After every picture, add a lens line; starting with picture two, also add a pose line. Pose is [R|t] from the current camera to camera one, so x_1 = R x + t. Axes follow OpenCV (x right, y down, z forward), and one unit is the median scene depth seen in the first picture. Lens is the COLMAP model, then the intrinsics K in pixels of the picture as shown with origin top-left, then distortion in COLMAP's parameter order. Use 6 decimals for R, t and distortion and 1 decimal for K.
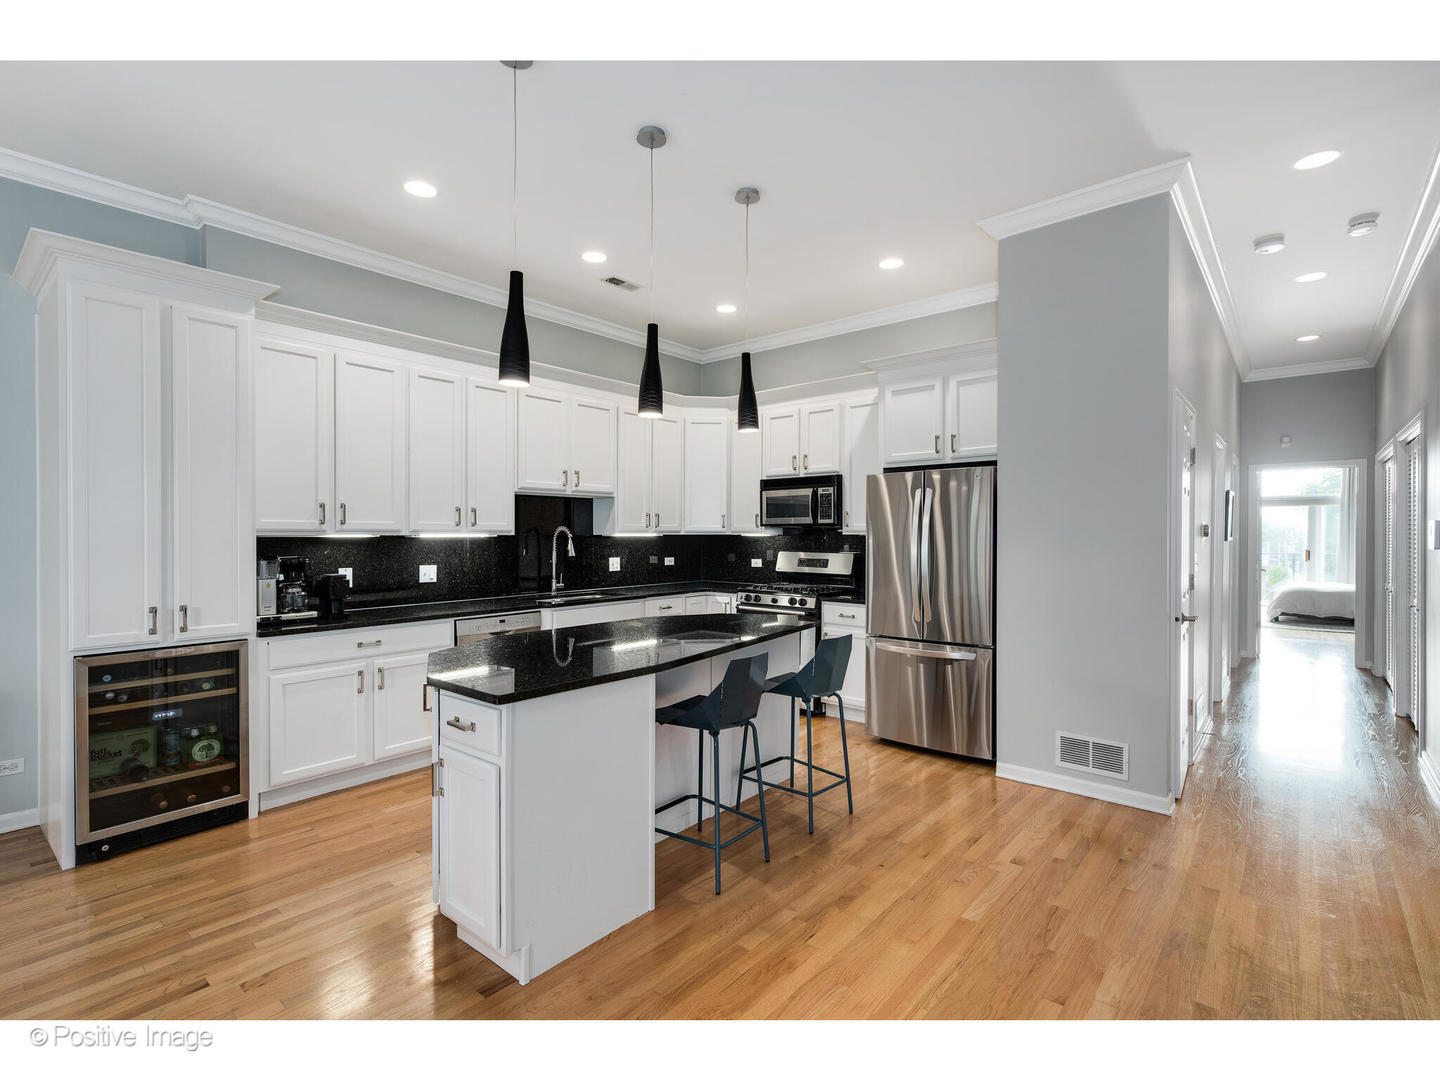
lens RADIAL K [[669.1, 0, 720.7], [0, 669.1, 550.9], [0, 0, 1]] dist [0.000188, 0.001376]
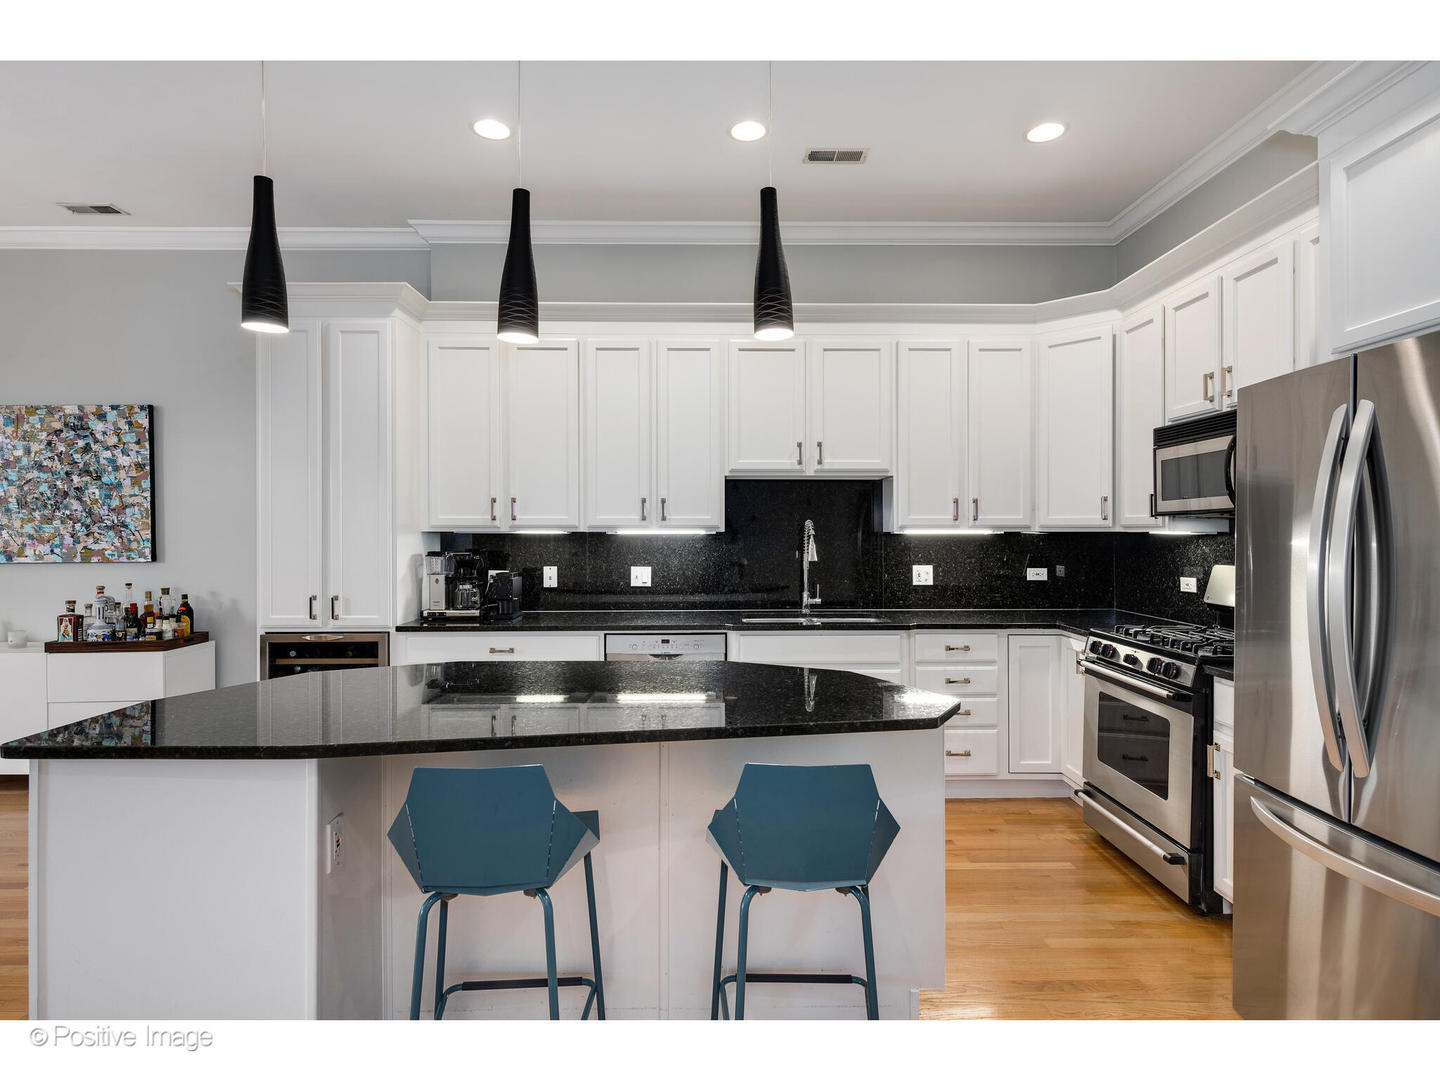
lens RADIAL K [[759.0, 0, 725.4], [0, 759.0, 531.6], [0, 0, 1]] dist [0.014303, -0.006633]
pose [[0.657792, 0.002574, -0.753195, 0.324601], [-0.019967, 0.999702, -0.014022, -0.010460], [0.752935, 0.024262, 0.657648, 0.389113]]
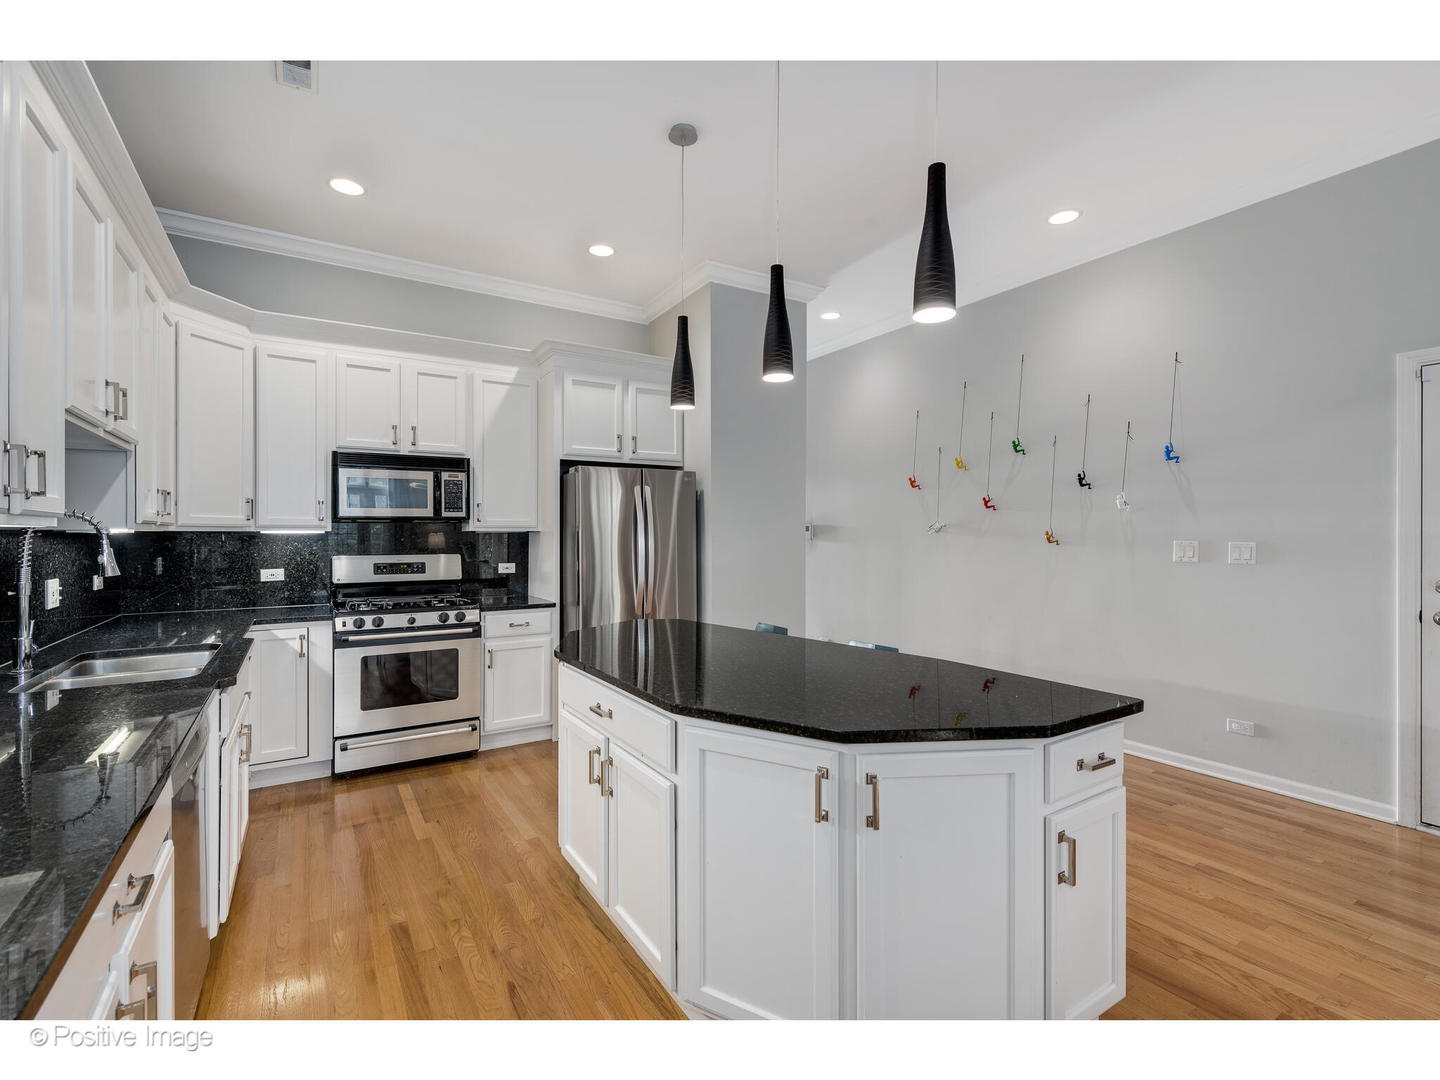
lens RADIAL K [[669.1, 0, 732.0], [0, 669.1, 536.0], [0, 0, 1]] dist [0.000188, 0.001376]
pose [[0.296719, -0.003572, 0.954958, -0.525736], [0.025703, 0.999661, -0.004247, -0.006573], [-0.954619, 0.025805, 0.296710, 0.457393]]
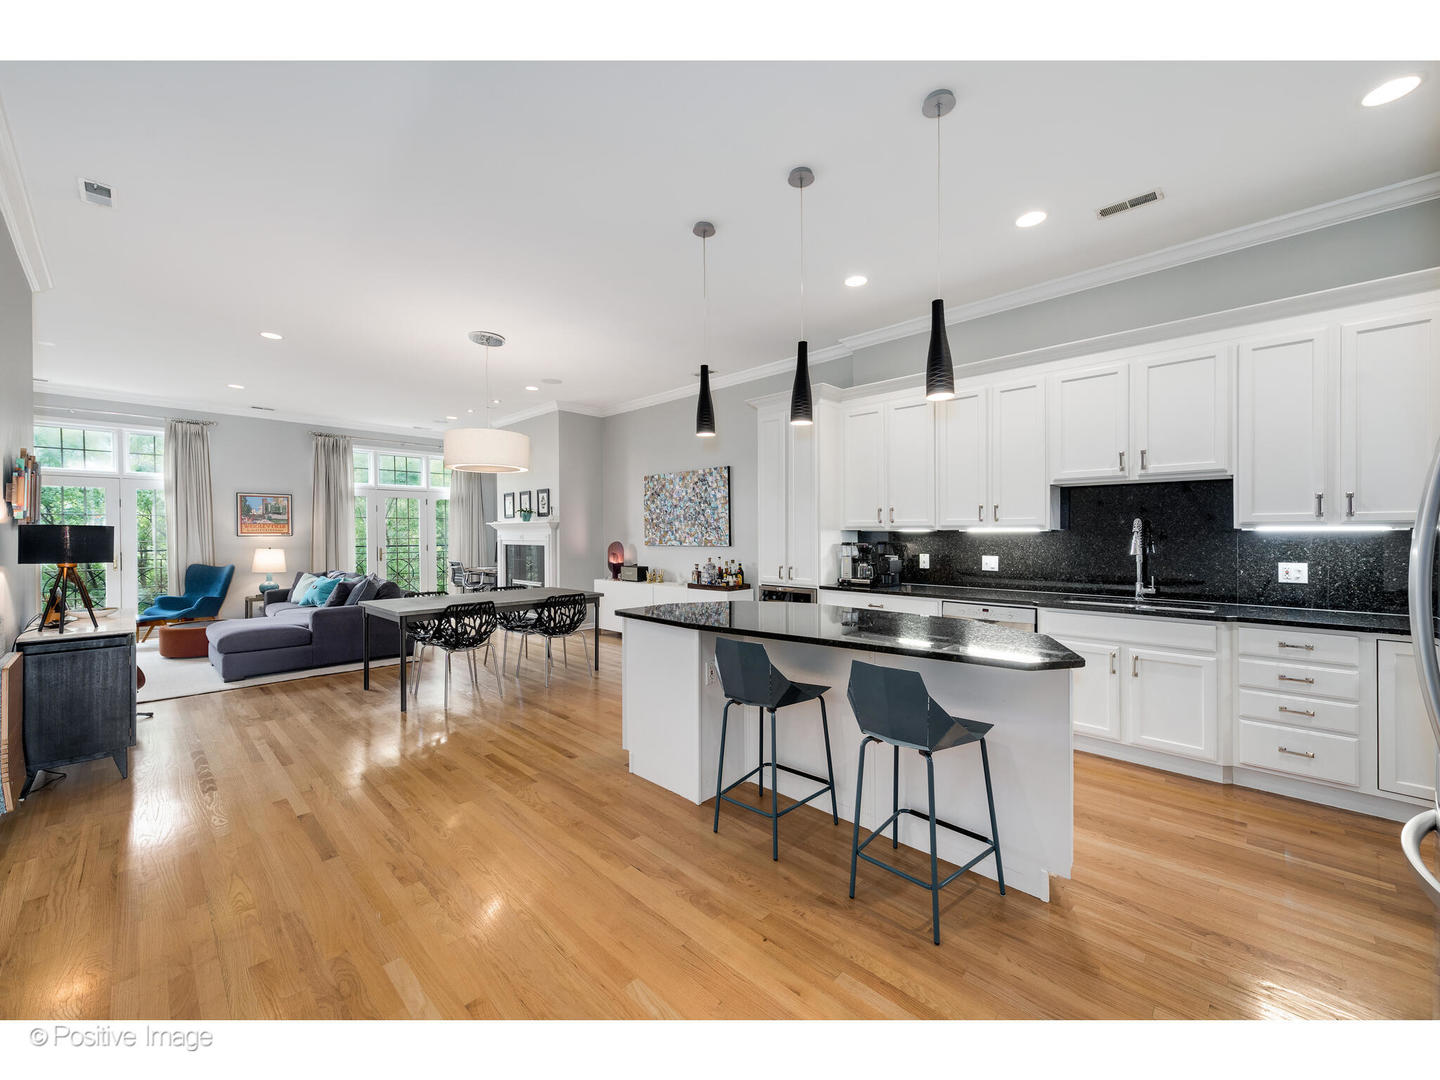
lens RADIAL K [[567.1, 0, 721.5], [0, 567.1, 535.6], [0, 0, 1]] dist [0.013118, -0.000794]
pose [[-0.059865, 0.006156, -0.998188, 0.499655], [-0.025005, 0.999658, 0.007665, -0.008235], [0.997893, 0.025418, -0.059690, 0.528403]]
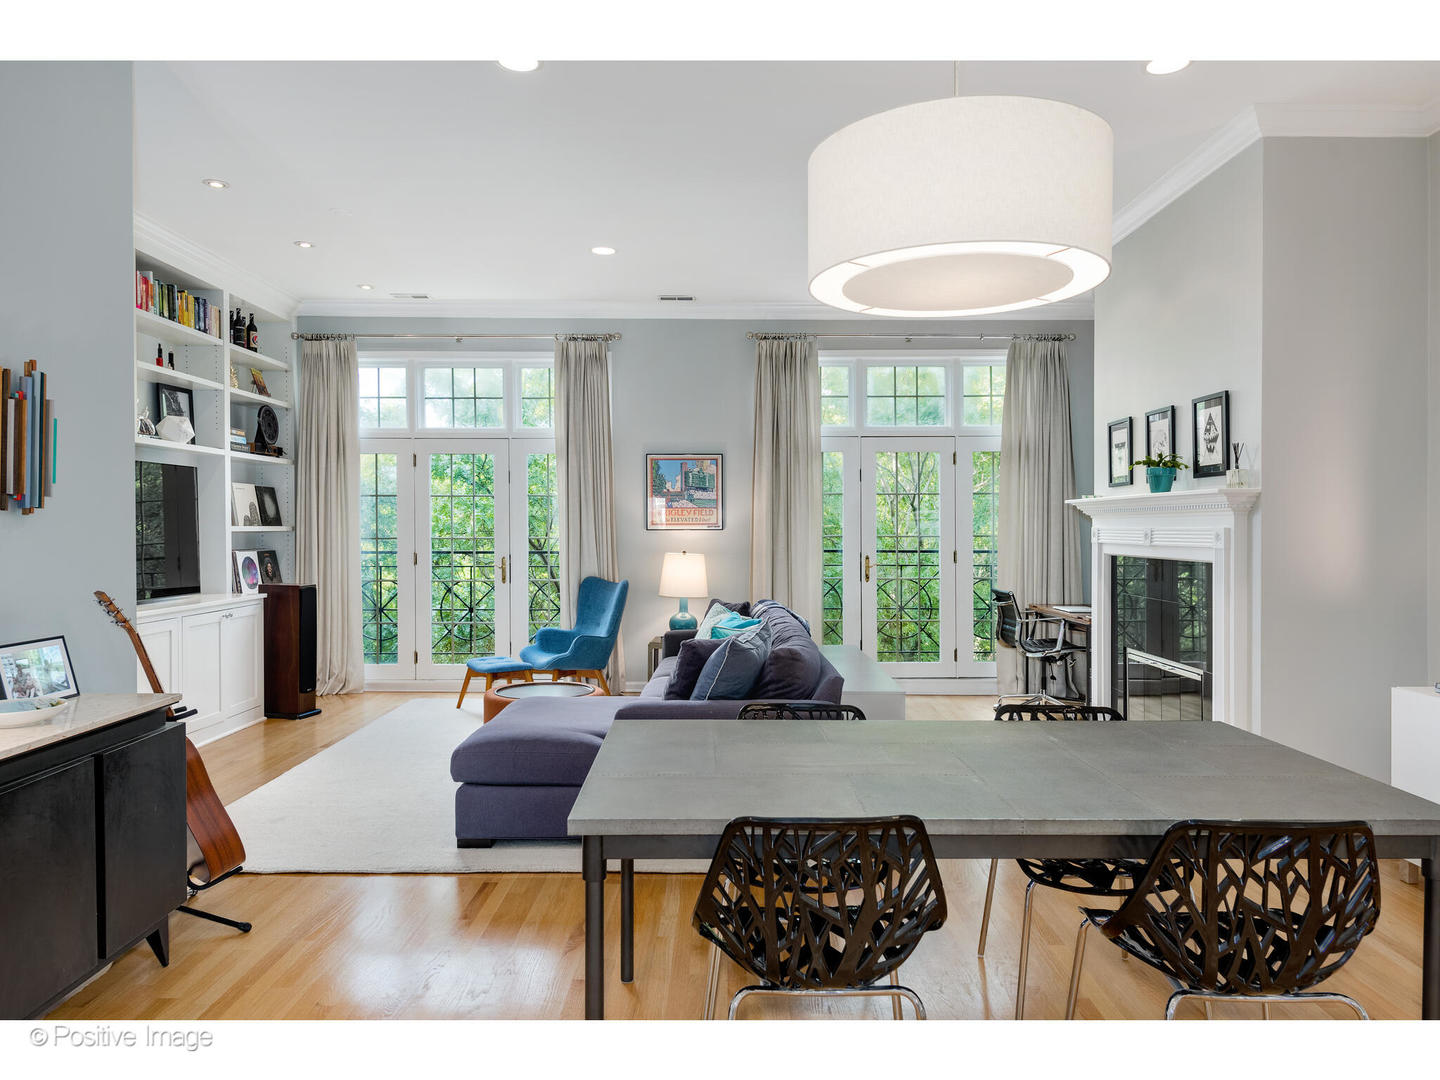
lens RADIAL K [[963.4, 0, 715.0], [0, 963.4, 530.8], [0, 0, 1]] dist [0.001588, 0.008196]
pose [[-0.766771, 0.004864, -0.641903, -0.103642], [-0.015997, 0.999516, 0.026683, -0.002422], [0.641722, 0.030728, -0.766322, 0.336751]]
